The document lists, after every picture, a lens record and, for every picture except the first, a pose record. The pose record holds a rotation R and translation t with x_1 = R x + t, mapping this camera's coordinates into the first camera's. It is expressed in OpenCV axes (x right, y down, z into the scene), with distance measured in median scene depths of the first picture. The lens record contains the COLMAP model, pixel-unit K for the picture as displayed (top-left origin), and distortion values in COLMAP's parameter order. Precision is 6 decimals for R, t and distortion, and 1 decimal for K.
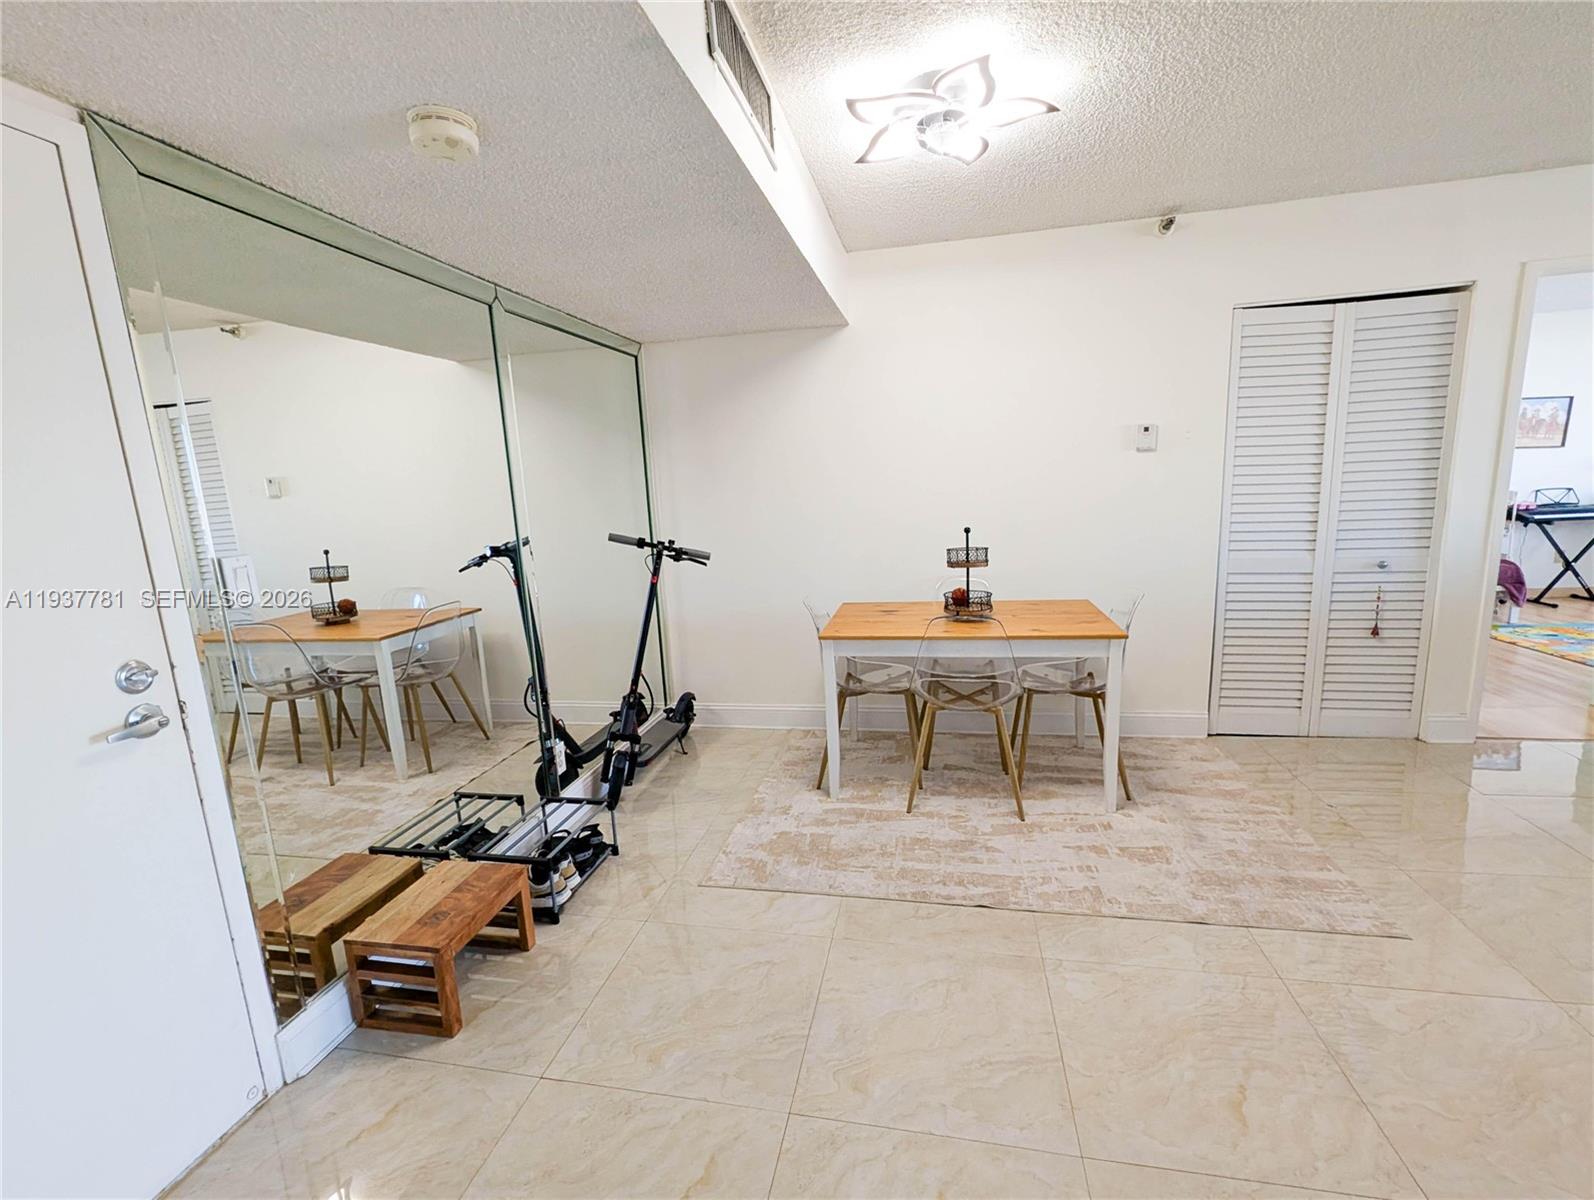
lens RADIAL K [[700.0, 0, 795.2], [0, 700.0, 612.4], [0, 0, 1]] dist [0.001835, -0.000728]
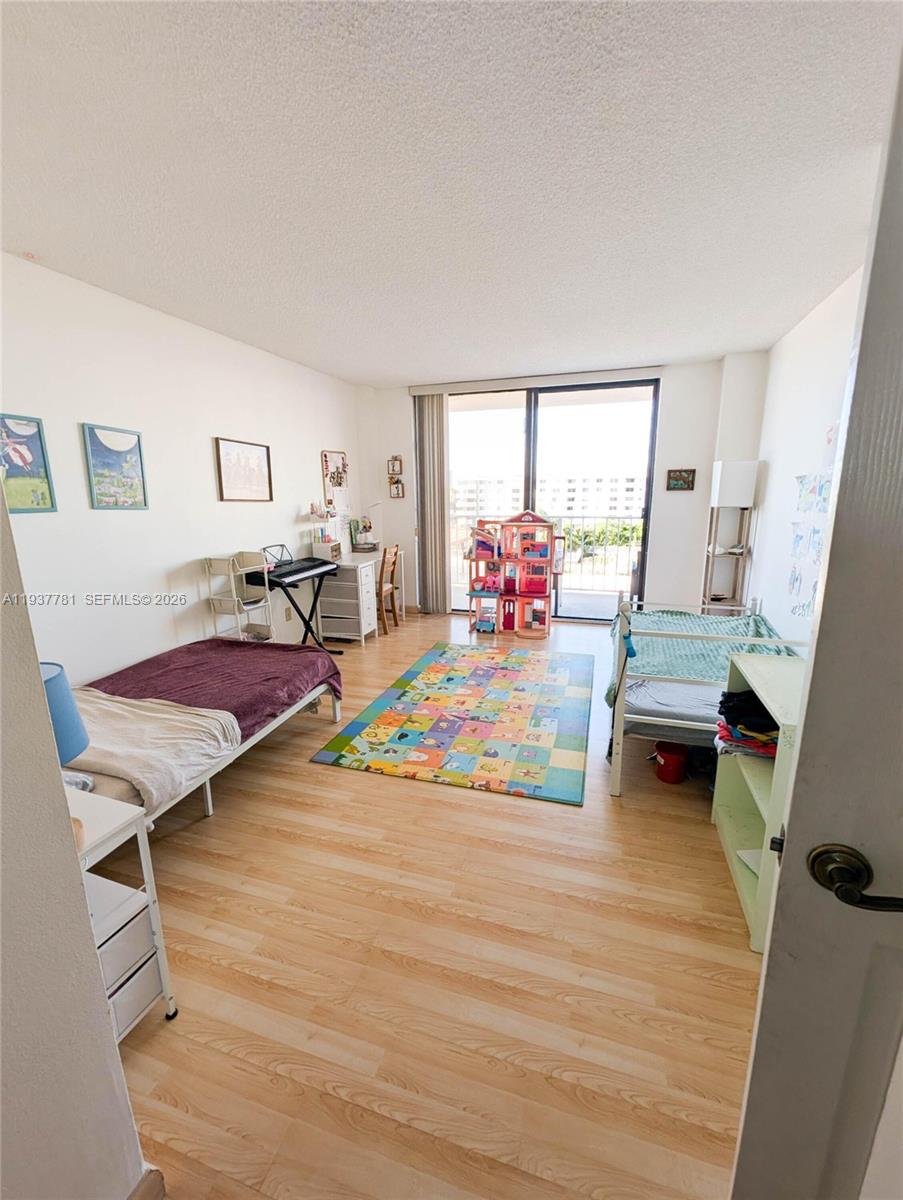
lens RADIAL K [[496.0, 0, 455.2], [0, 496.0, 603.4], [0, 0, 1]] dist [0.005978, -0.001413]
pose [[0.108015, -0.168623, 0.979744, 0.463011], [0.188425, 0.971120, 0.146365, -0.156568], [-0.976129, 0.168799, 0.136669, 0.701788]]
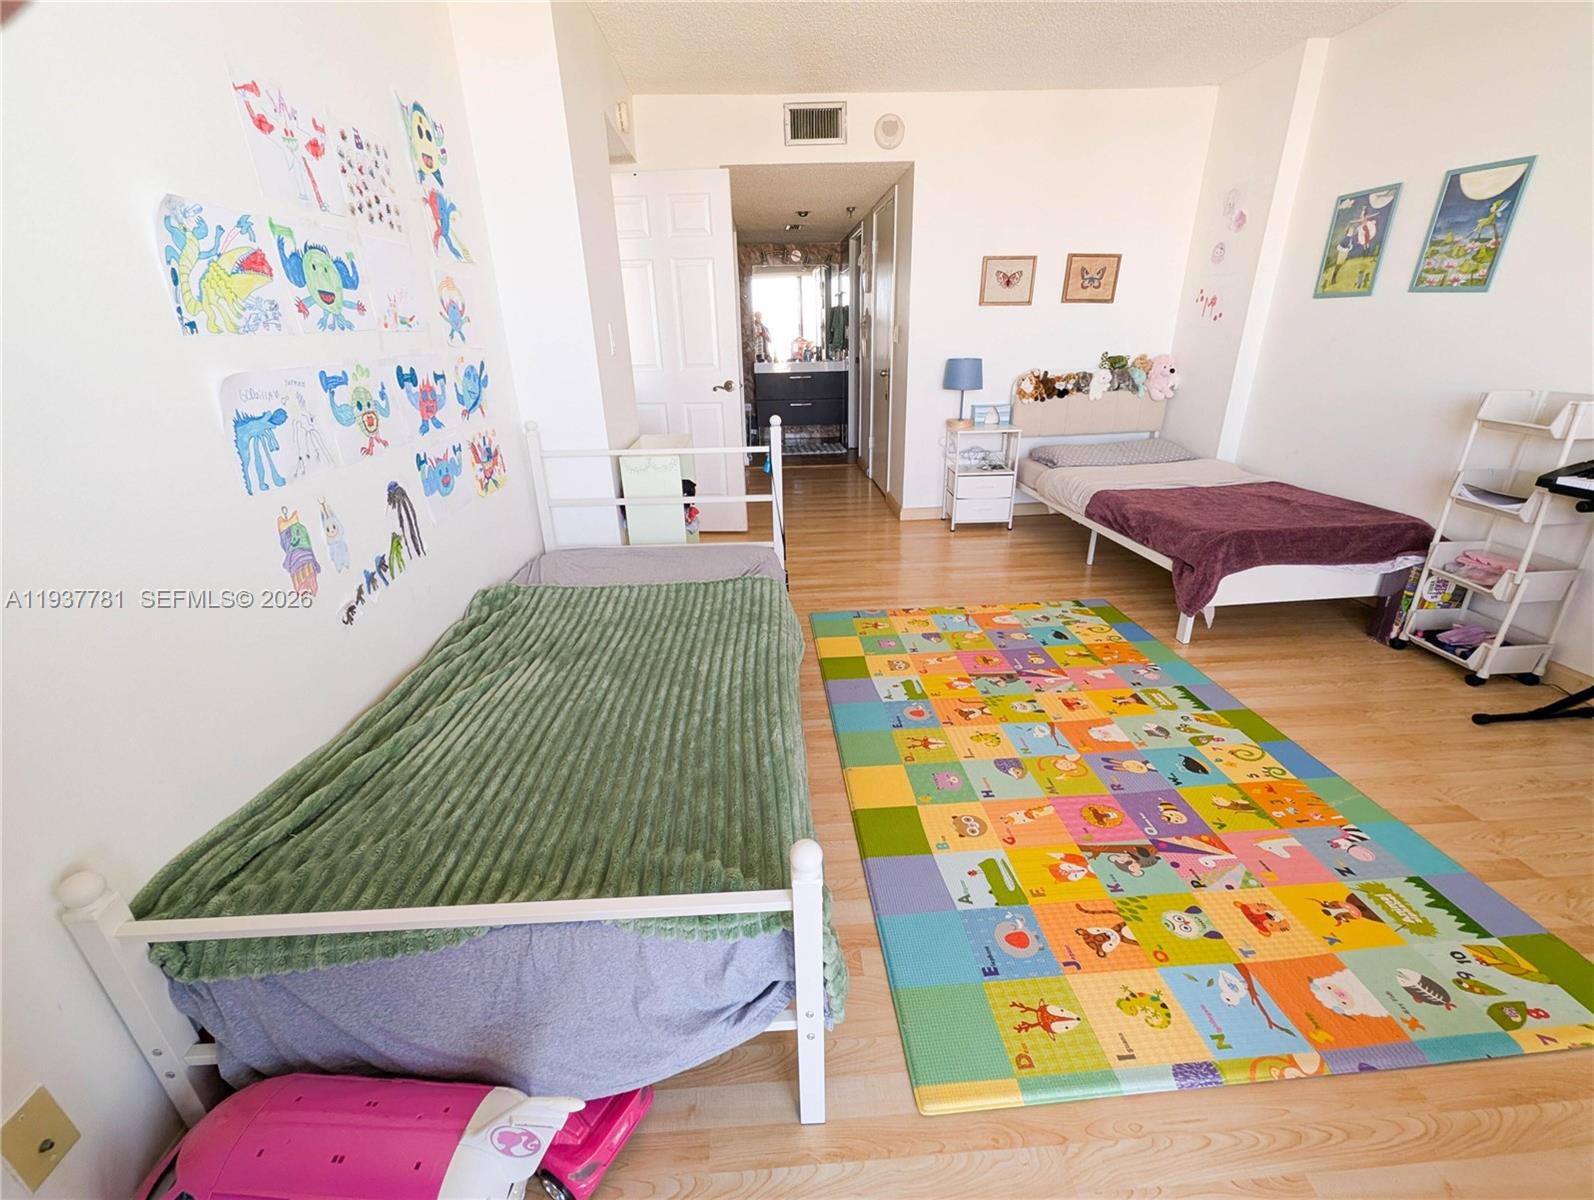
lens RADIAL K [[654.1, 0, 798.2], [0, 654.1, 600.3], [0, 0, 1]] dist [-0.001598, -0.000843]
pose [[0.253416, 0.415038, -0.873799, 1.248116], [-0.169220, 0.908376, 0.382384, -0.138922], [0.952441, 0.050962, 0.300430, 0.523916]]
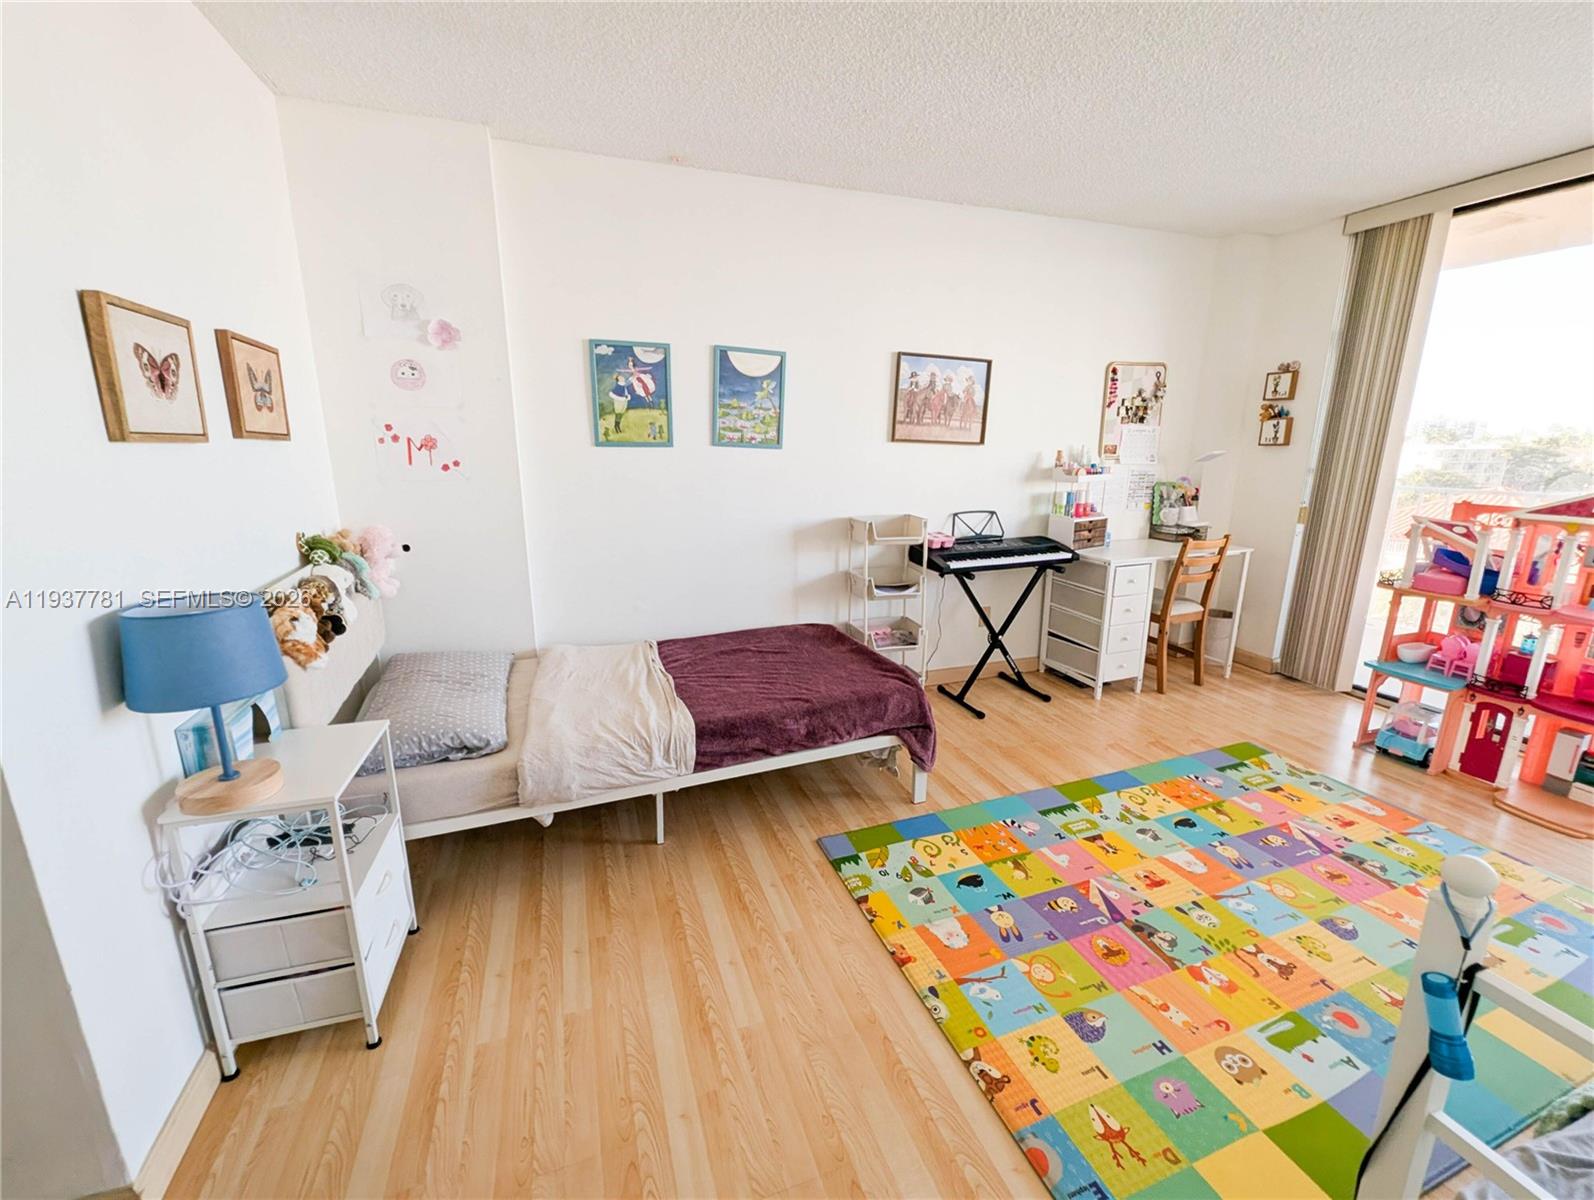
lens RADIAL K [[658.9, 0, 801.2], [0, 658.9, 595.3], [0, 0, 1]] dist [0.005978, -0.001413]
pose [[0.852963, -0.063135, 0.518139, 0.660348], [0.045147, 0.997861, 0.047268, -0.140283], [-0.520015, -0.016925, 0.853989, 0.593989]]
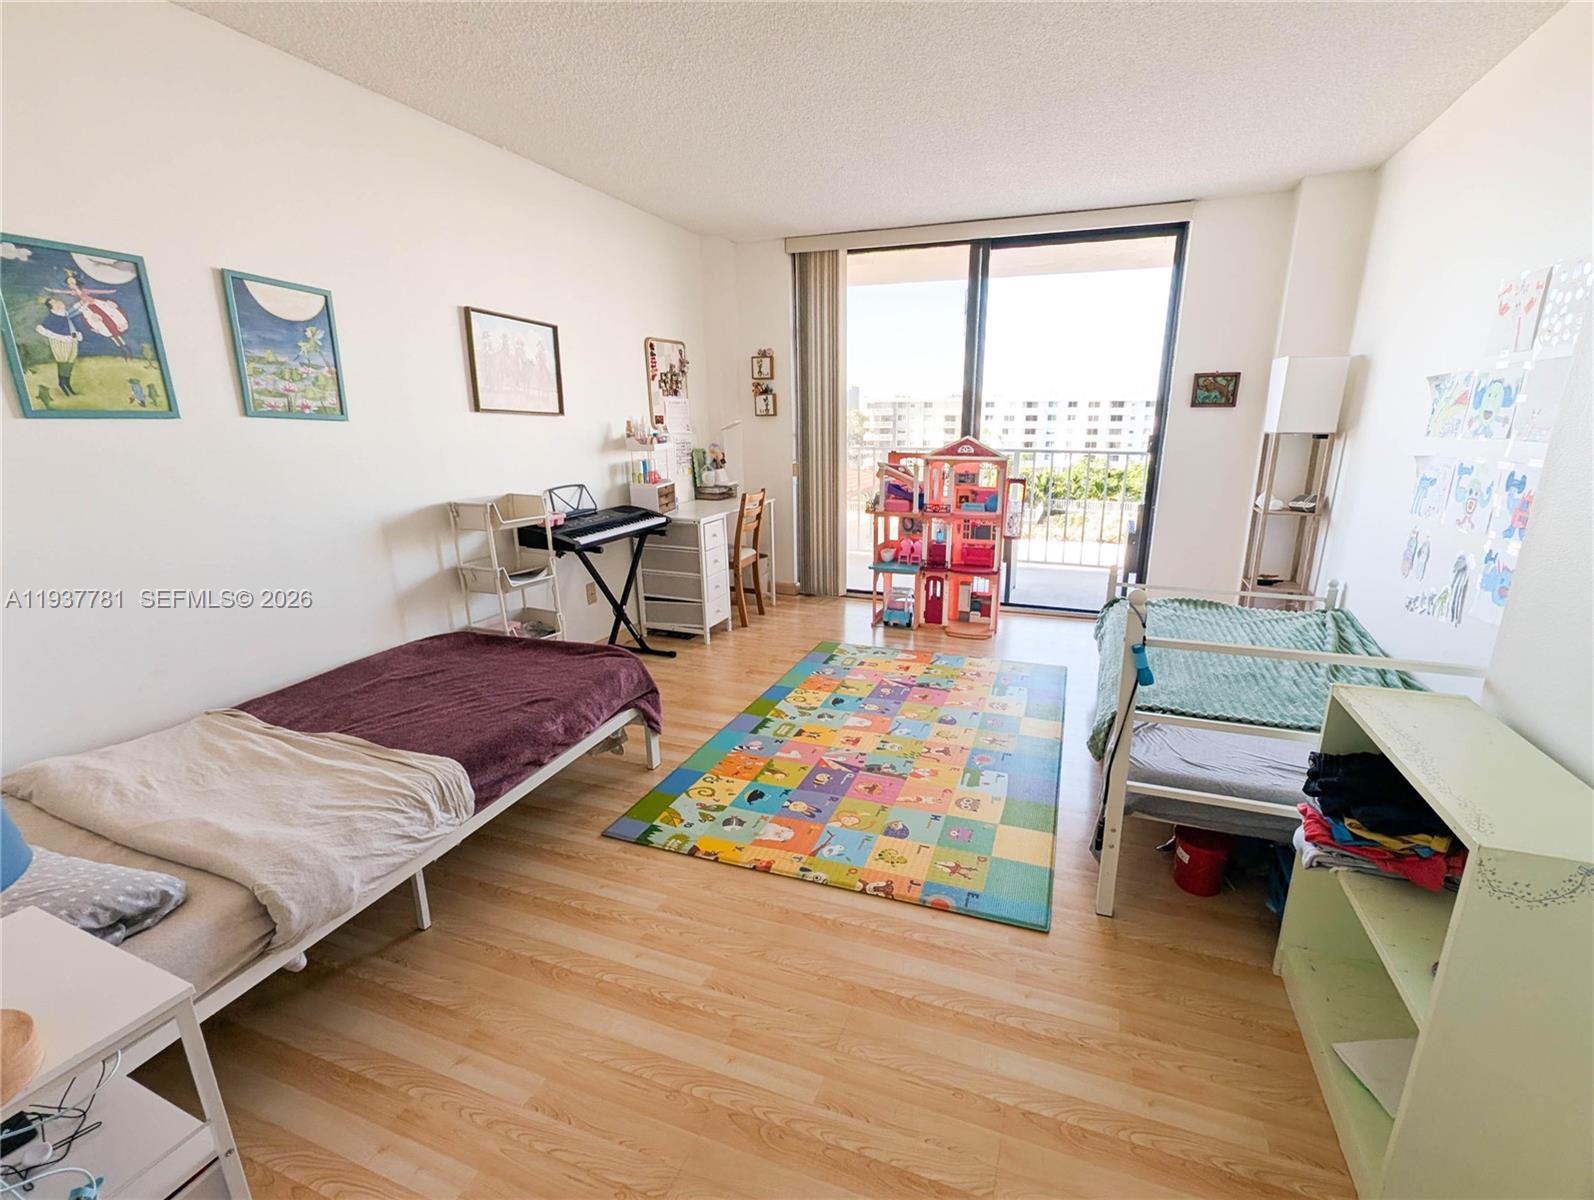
lens RADIAL K [[700.0, 0, 839.0], [0, 700.0, 616.6], [0, 0, 1]] dist [0.001835, -0.000728]
pose [[0.140215, -0.218398, 0.965734, 0.531717], [0.175444, 0.965415, 0.192853, -0.146887], [-0.974453, 0.142392, 0.173682, 0.701810]]
